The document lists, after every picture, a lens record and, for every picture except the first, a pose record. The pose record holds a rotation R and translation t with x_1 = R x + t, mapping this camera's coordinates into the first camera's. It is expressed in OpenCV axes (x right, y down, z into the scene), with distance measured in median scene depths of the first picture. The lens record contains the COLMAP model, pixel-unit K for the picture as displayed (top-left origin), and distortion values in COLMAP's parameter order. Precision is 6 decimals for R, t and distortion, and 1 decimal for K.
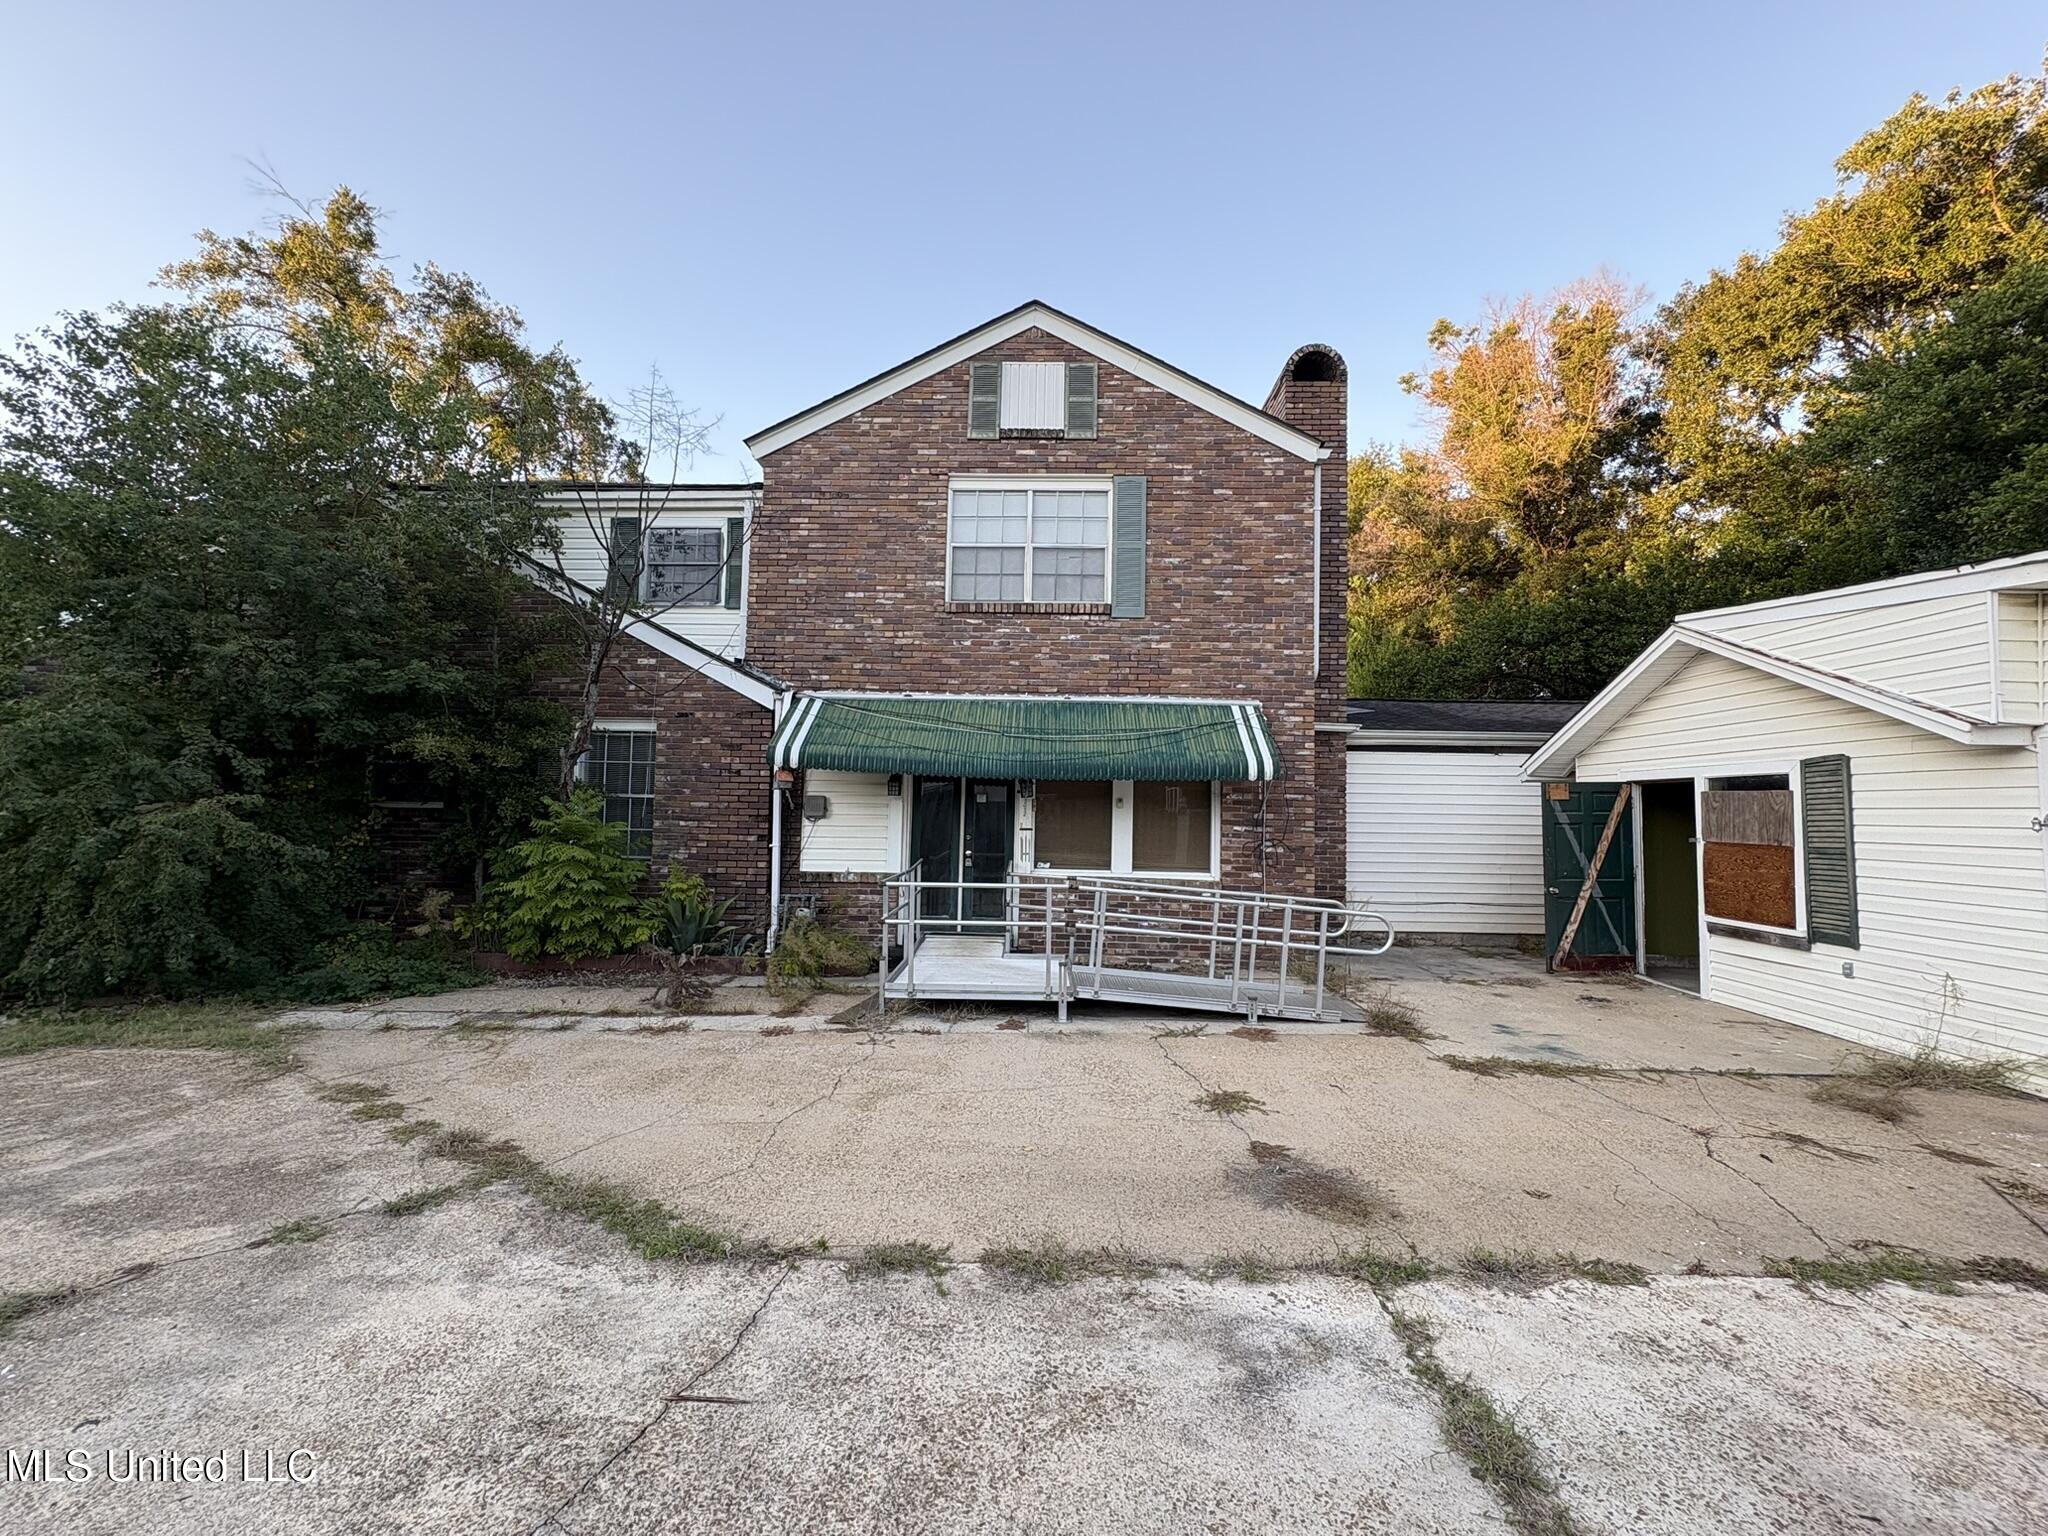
lens RADIAL K [[815.2, 0, 1027.0], [0, 815.2, 764.6], [0, 0, 1]] dist [0.000970, -0.000261]
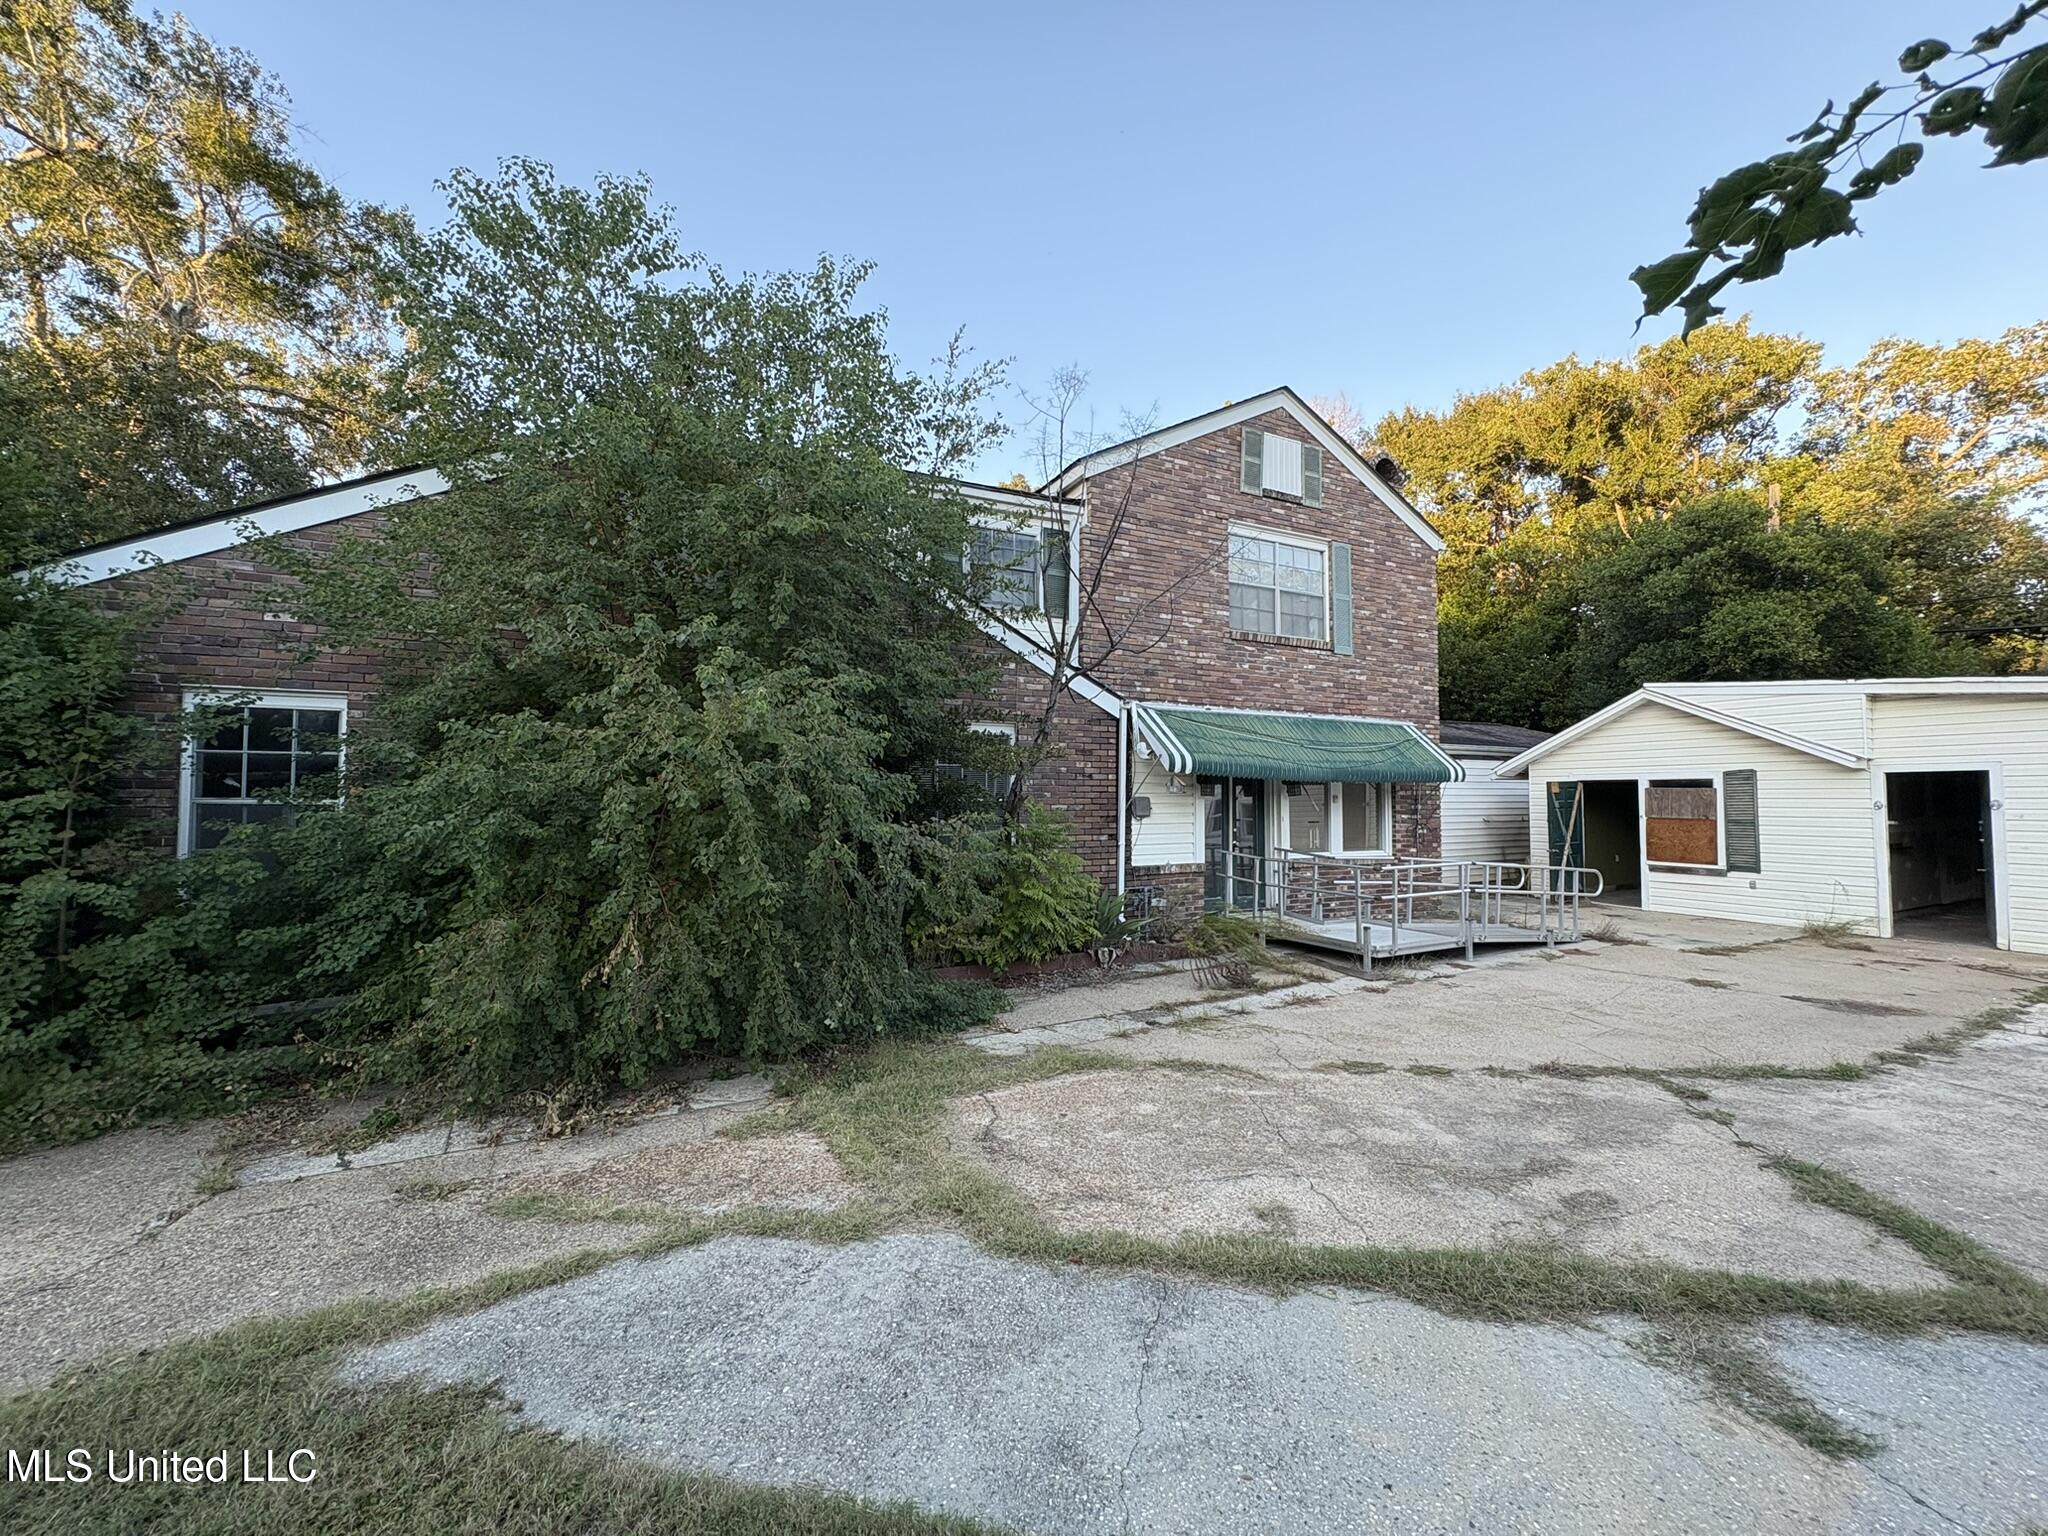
lens RADIAL K [[815.2, 0, 1021.9], [0, 815.2, 765.7], [0, 0, 1]] dist [0.000970, -0.000261]
pose [[0.879778, 0.002812, 0.475376, -1.034967], [-0.014159, 0.999694, 0.020290, -0.026876], [-0.475174, -0.024581, 0.879549, 0.120177]]
